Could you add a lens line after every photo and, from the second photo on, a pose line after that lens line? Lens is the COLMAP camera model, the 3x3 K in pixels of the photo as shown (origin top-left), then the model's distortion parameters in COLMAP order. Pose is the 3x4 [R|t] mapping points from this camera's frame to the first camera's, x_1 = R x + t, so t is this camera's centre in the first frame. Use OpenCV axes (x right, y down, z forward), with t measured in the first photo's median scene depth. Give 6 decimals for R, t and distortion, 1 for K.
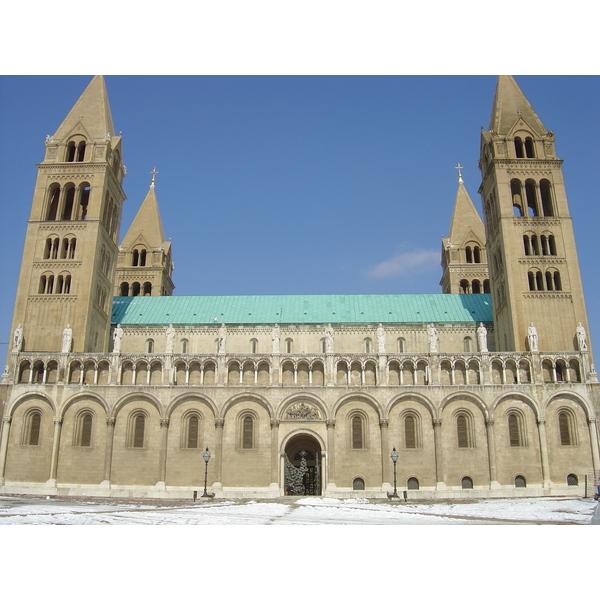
lens RADIAL K [[712.8, 0, 300.0], [0, 712.8, 300.0], [0, 0, 1]] dist [-0.151288, 0.001066]
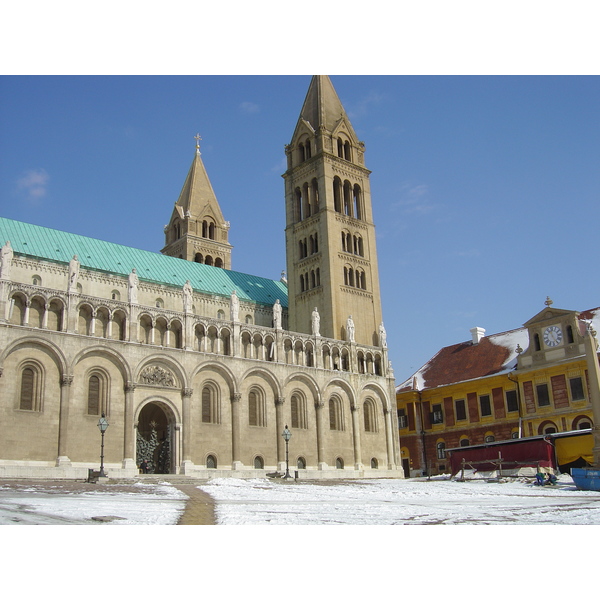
lens RADIAL K [[712.8, 0, 300.0], [0, 712.8, 300.0], [0, 0, 1]] dist [-0.151288, 0.001066]
pose [[0.704666, 0.165496, 0.689968, -0.479914], [-0.188936, 0.981075, -0.042361, 0.071058], [-0.683921, -0.100509, 0.722599, 0.276285]]
